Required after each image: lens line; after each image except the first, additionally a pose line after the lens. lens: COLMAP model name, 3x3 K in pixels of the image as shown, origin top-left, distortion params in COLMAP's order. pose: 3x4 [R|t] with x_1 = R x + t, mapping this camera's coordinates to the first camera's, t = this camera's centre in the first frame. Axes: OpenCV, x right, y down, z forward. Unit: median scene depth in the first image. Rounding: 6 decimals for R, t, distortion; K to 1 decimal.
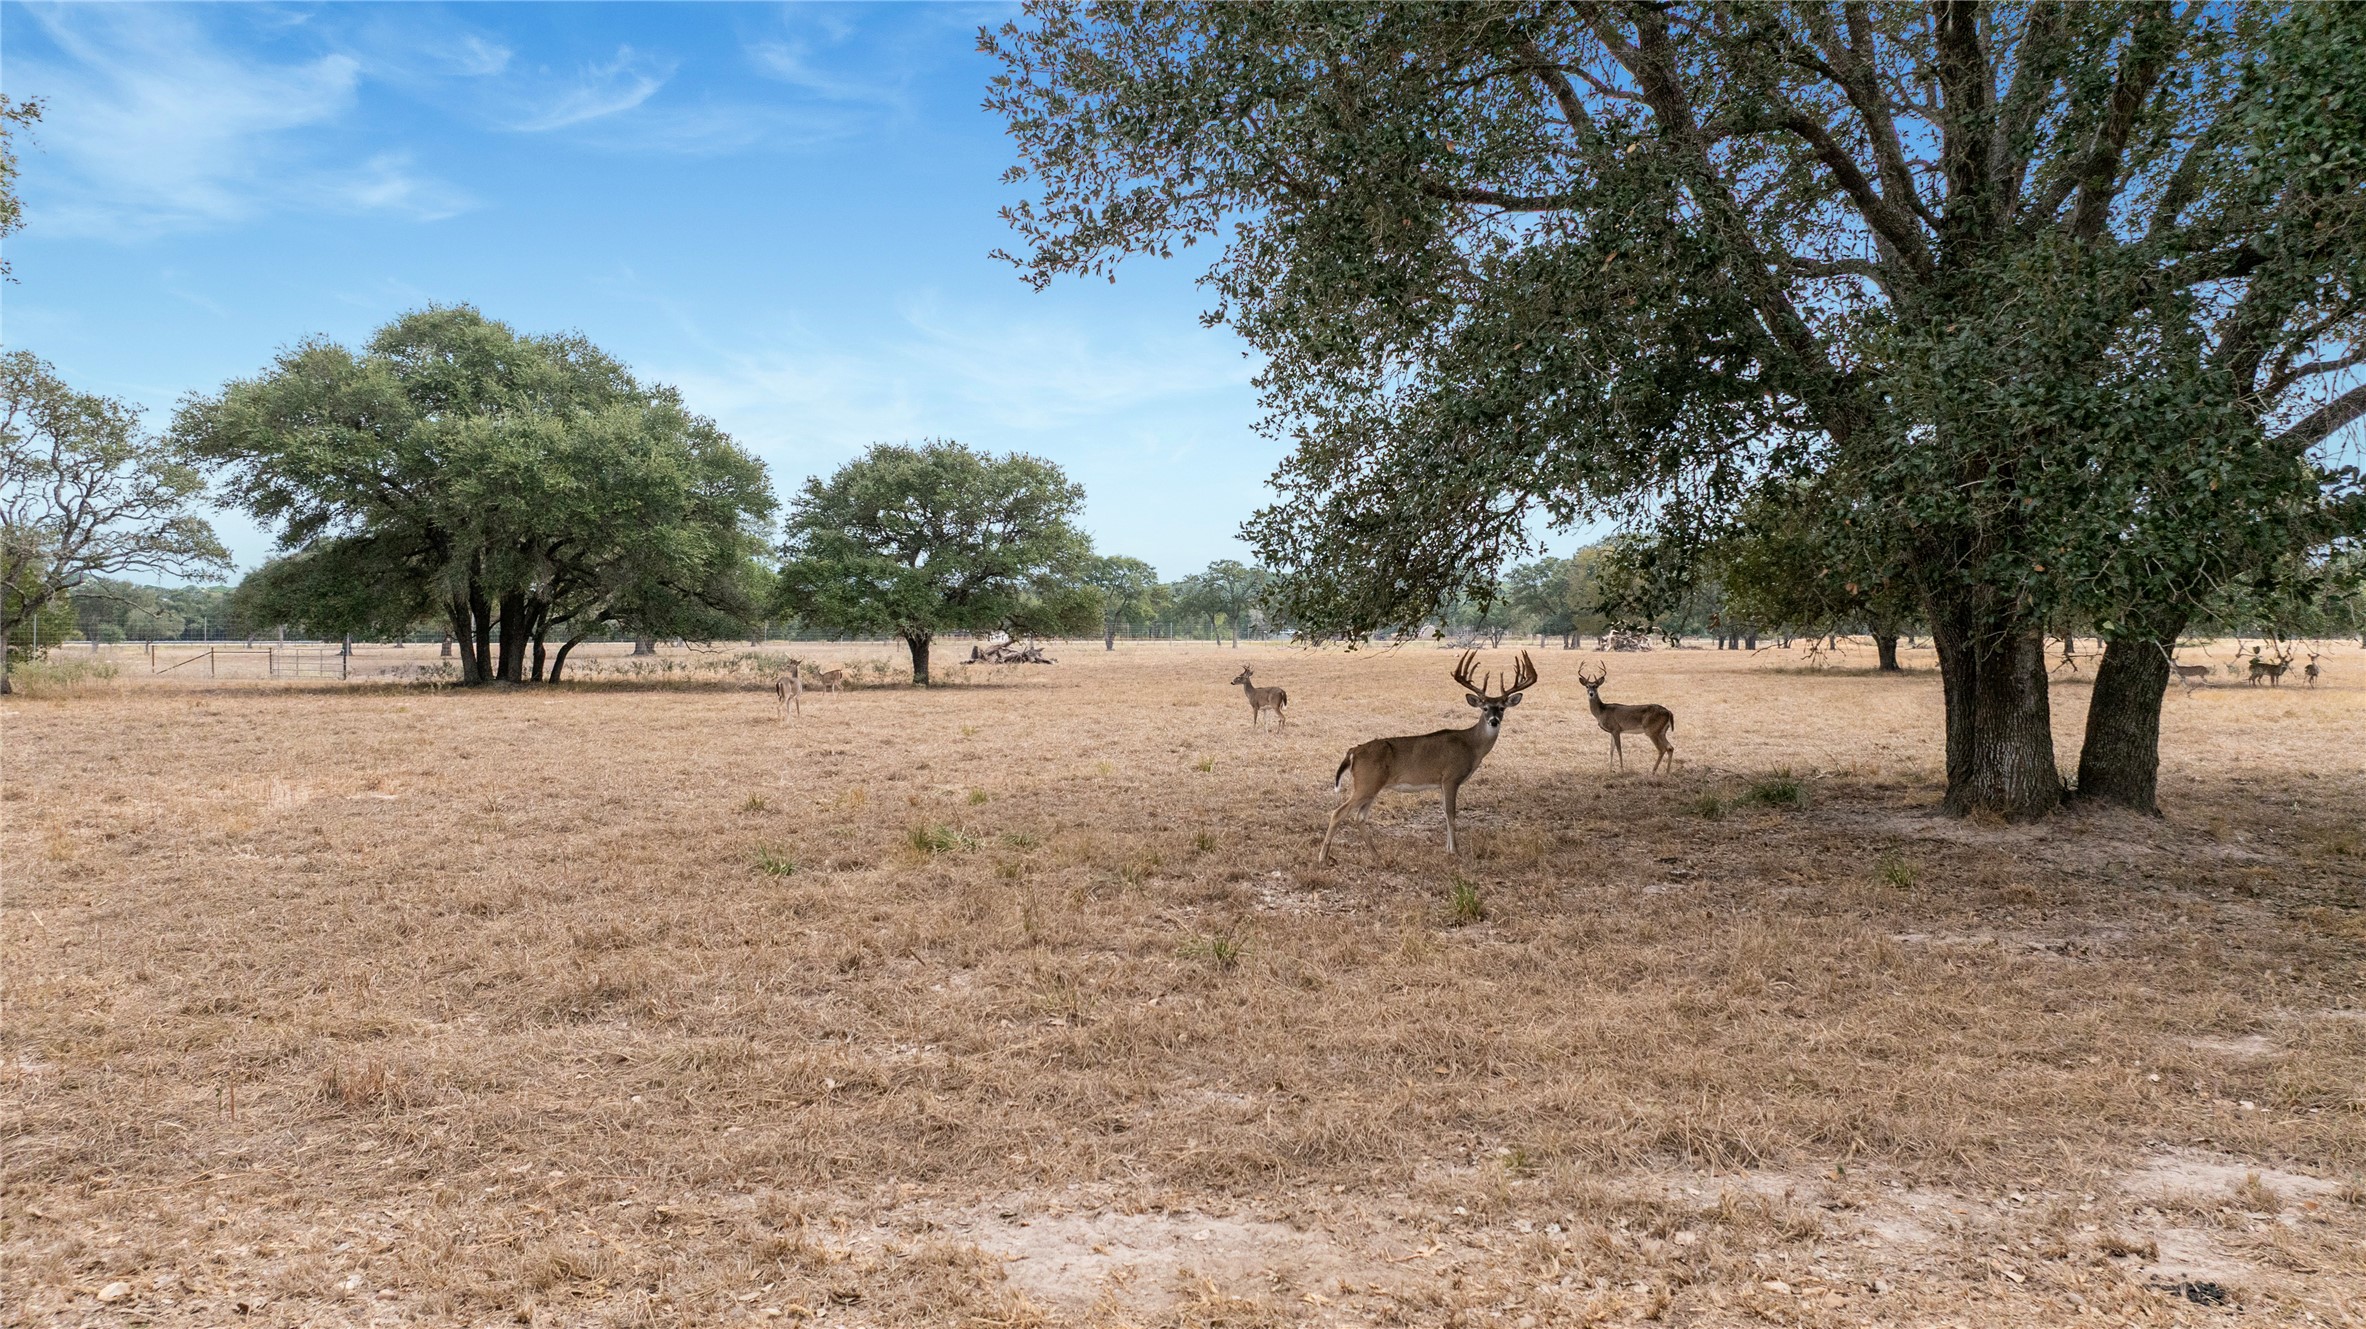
lens RADIAL K [[1724.6, 0, 1202.5], [0, 1724.6, 658.8], [0, 0, 1]] dist [-0.027202, 0.017138]
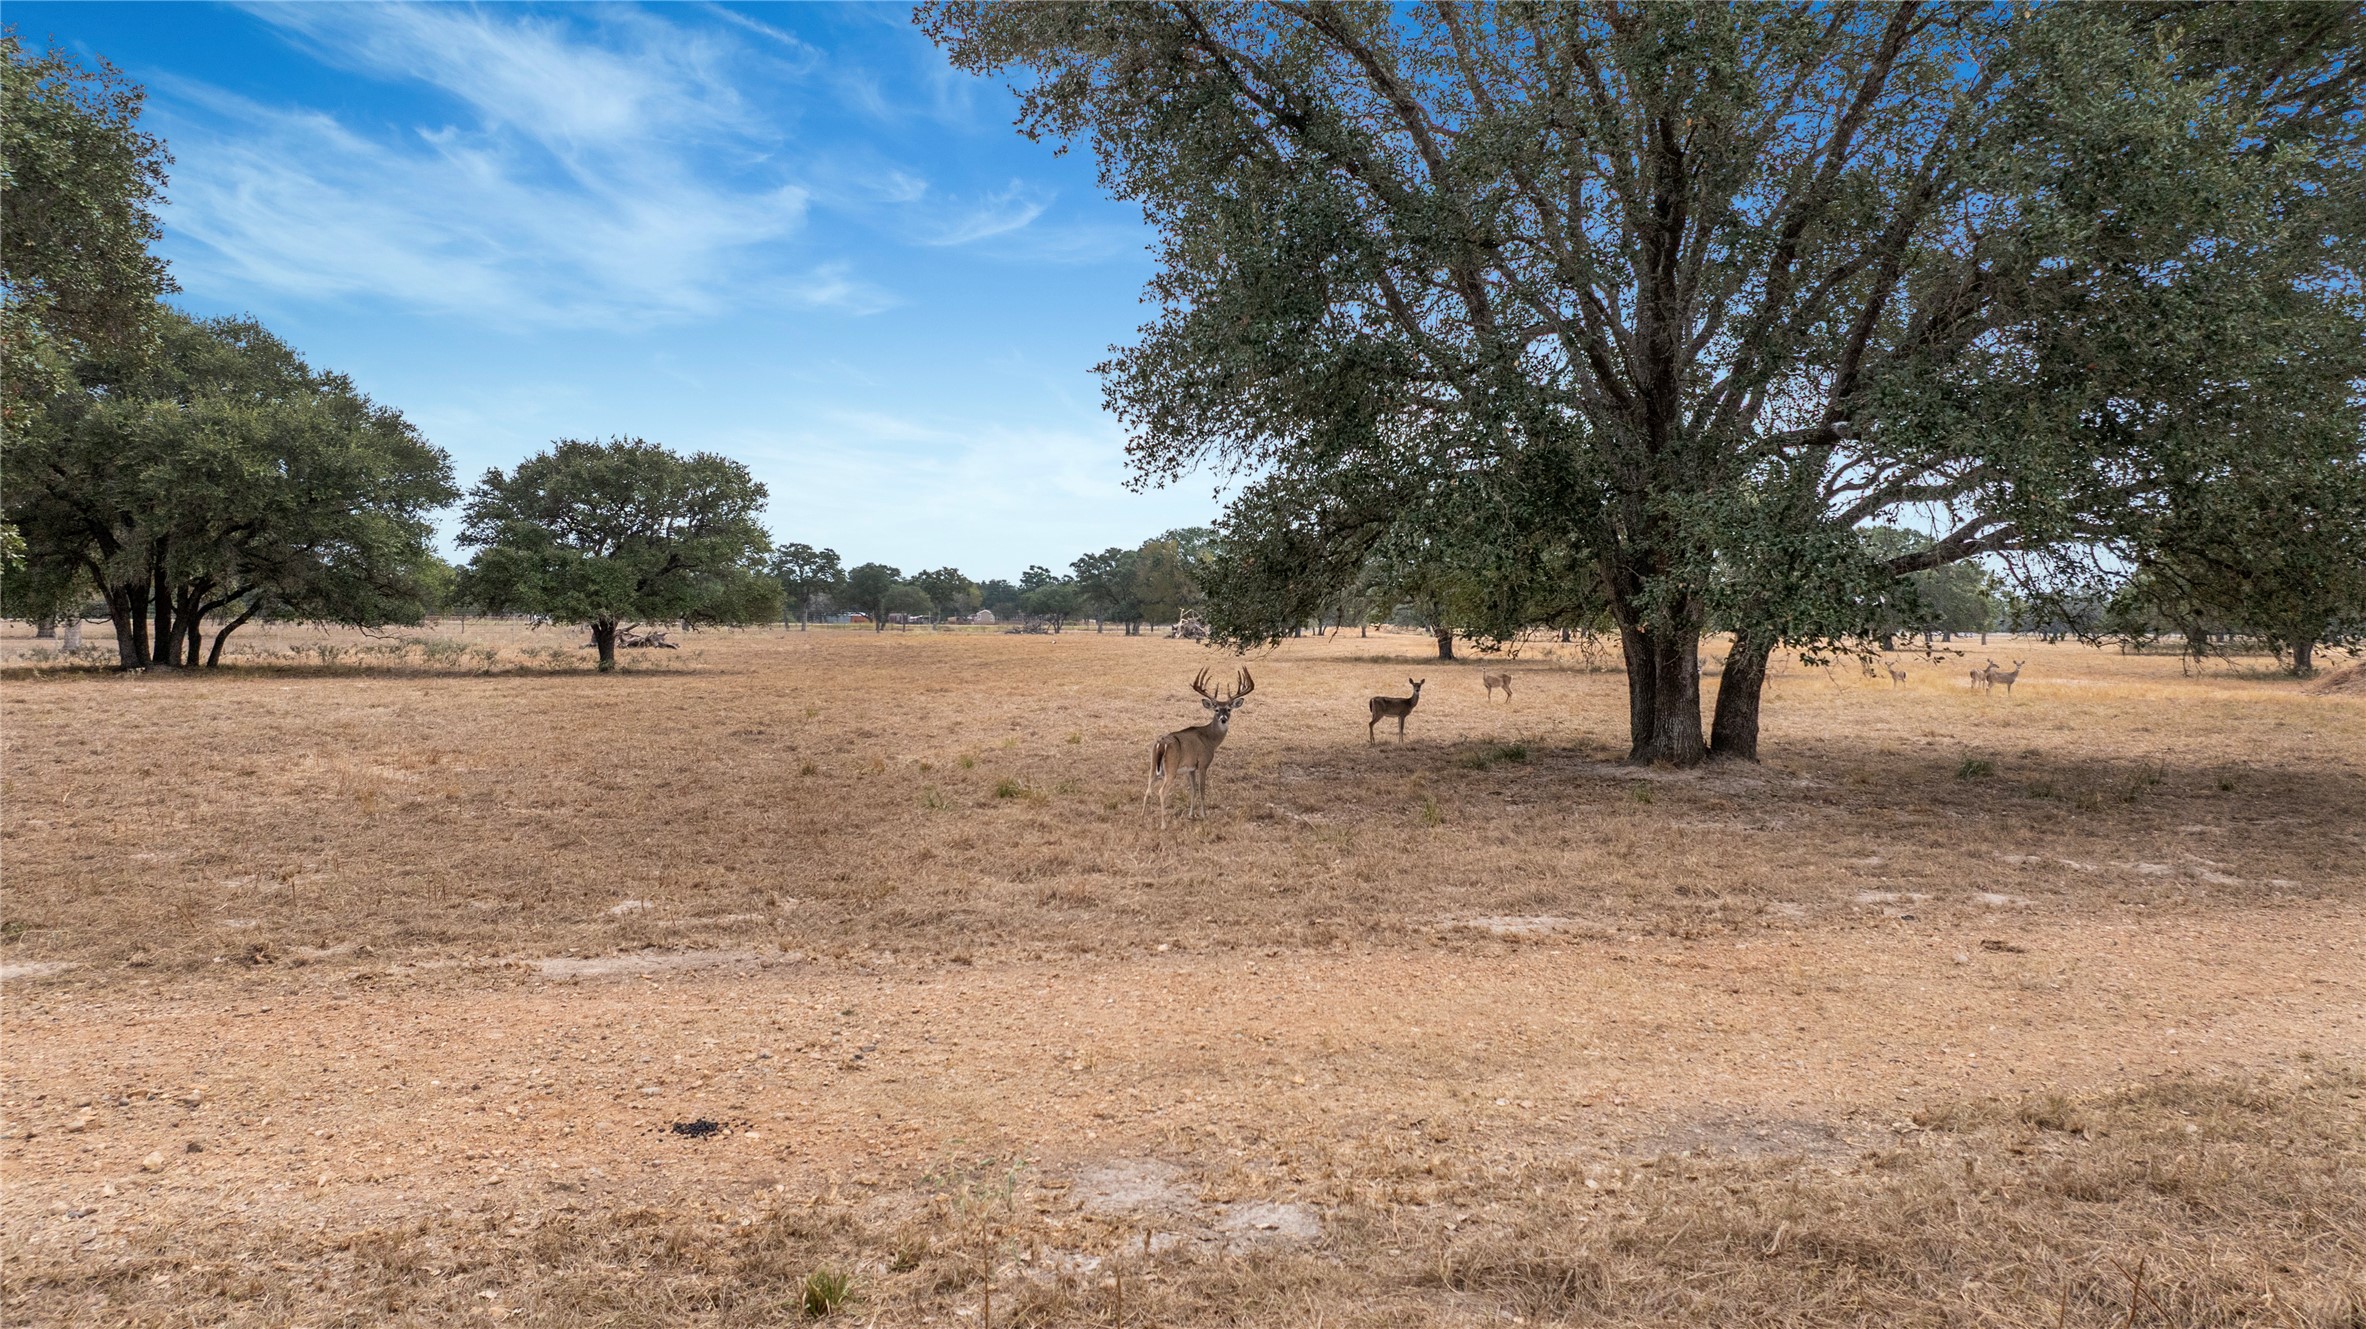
lens RADIAL K [[1724.6, 0, 1182.7], [0, 1724.6, 665.4], [0, 0, 1]] dist [-0.027202, 0.017138]
pose [[0.965108, 0.003106, 0.261835, -0.100938], [-0.006933, 0.999882, 0.013693, -0.004724], [-0.261762, -0.015030, 0.965015, -0.107559]]
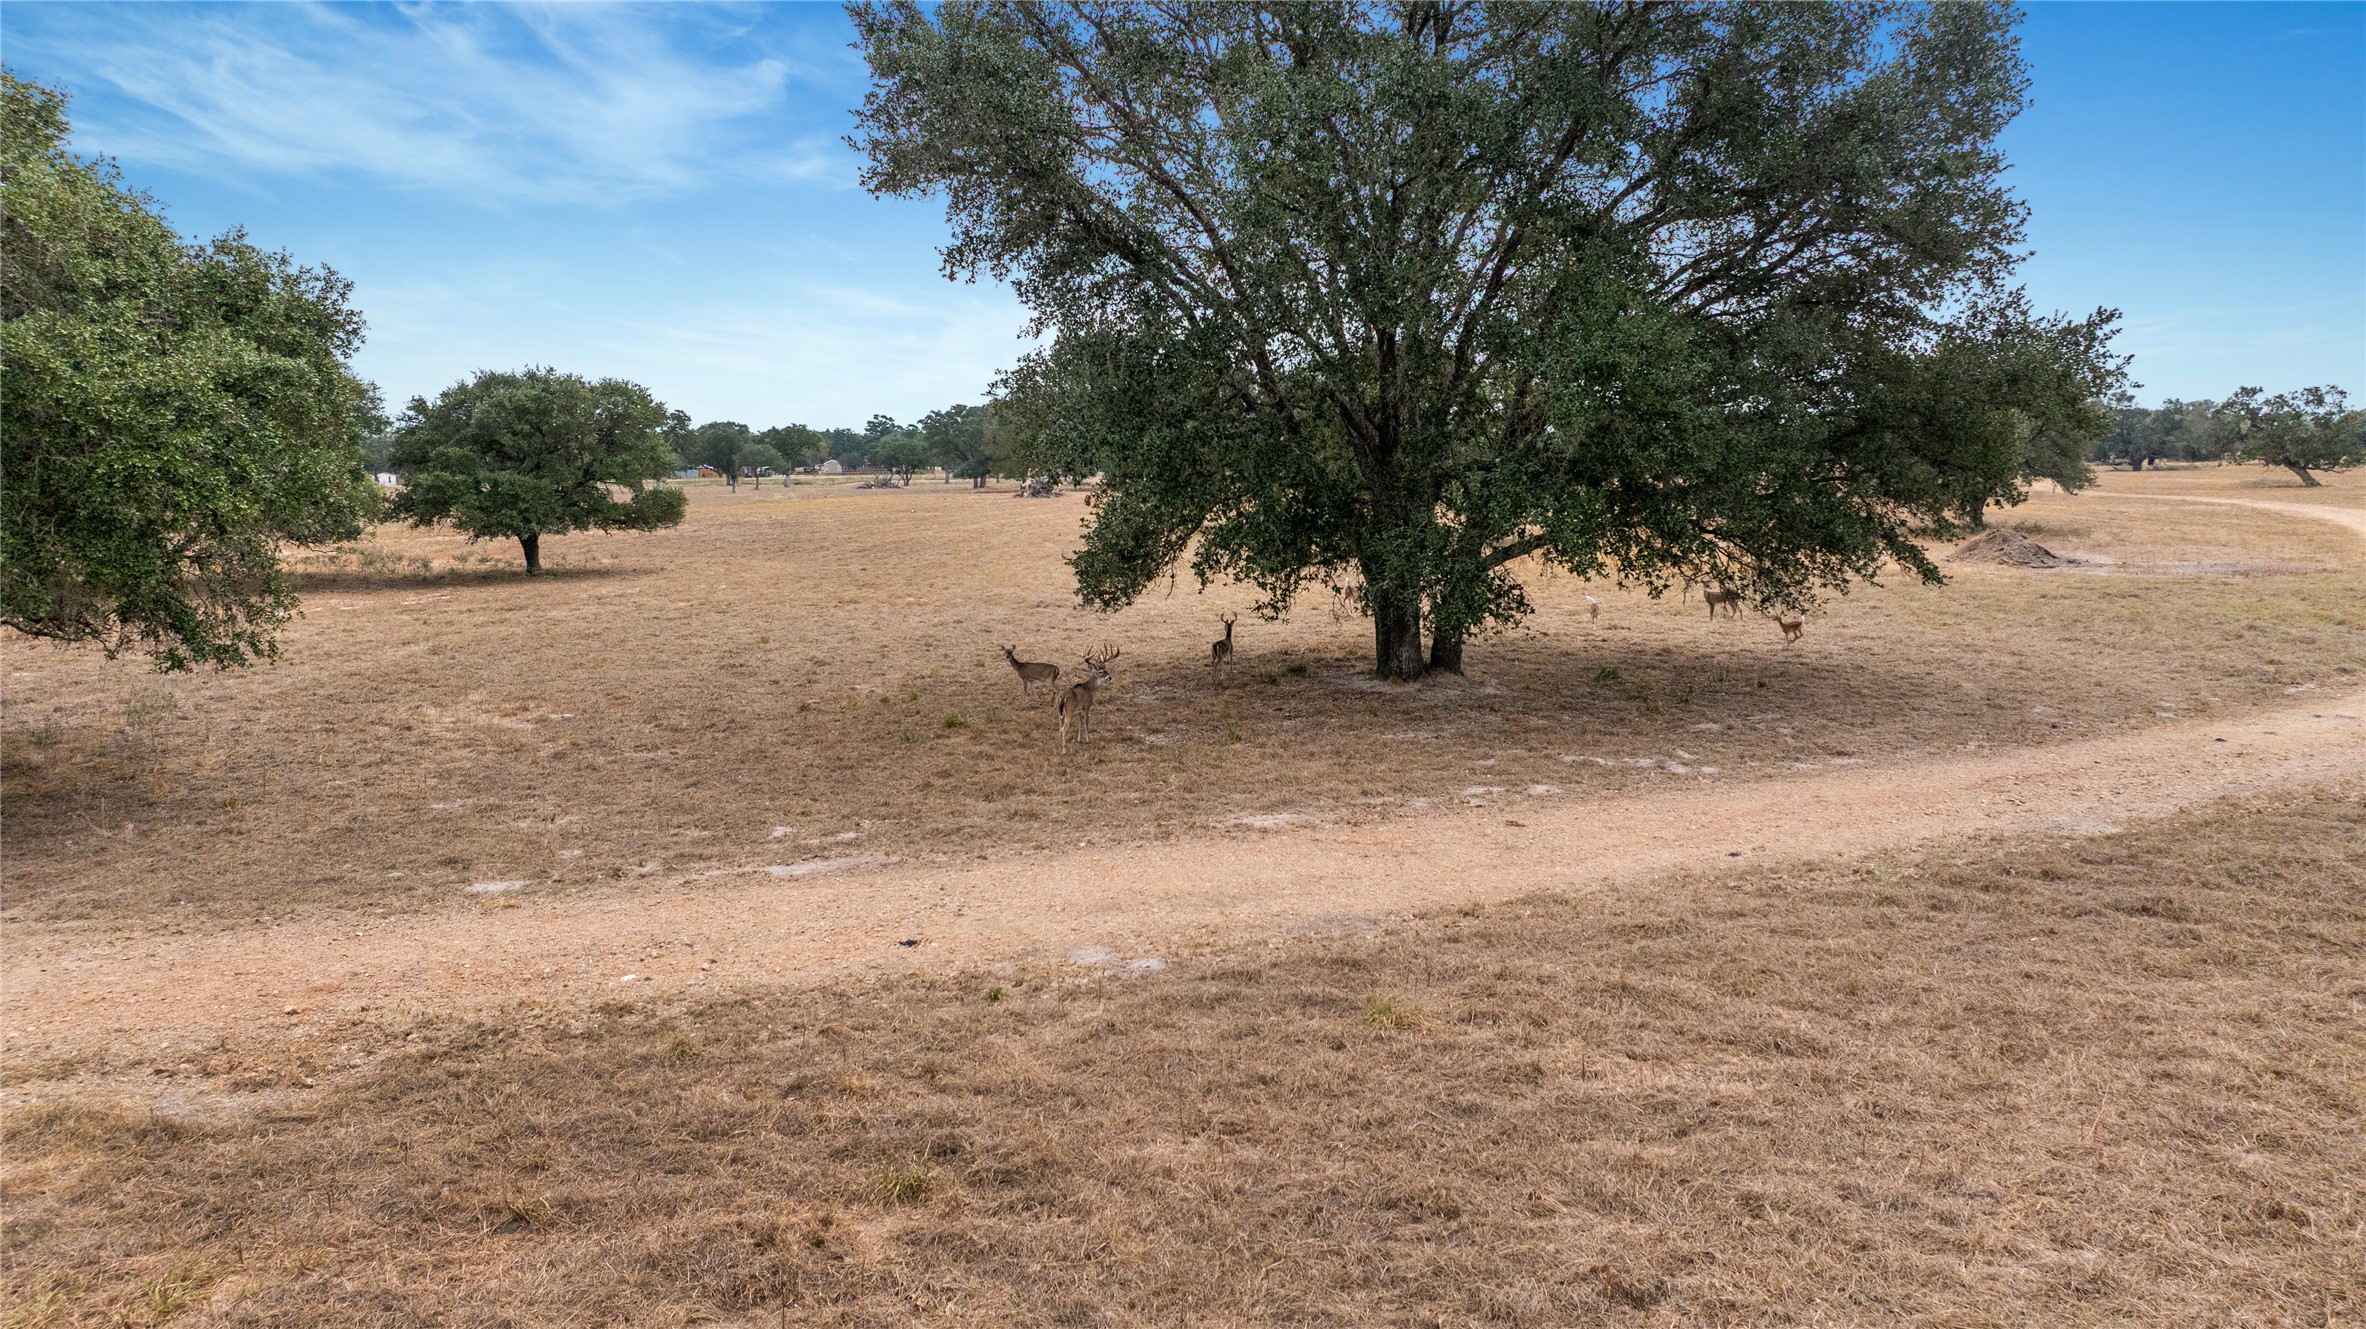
lens RADIAL K [[1724.6, 0, 1174.1], [0, 1724.6, 663.8], [0, 0, 1]] dist [-0.027202, 0.017138]
pose [[0.938043, -0.058300, 0.341580, -0.160582], [0.019500, 0.993064, 0.115943, -0.053373], [-0.345970, -0.102098, 0.932674, -0.276457]]
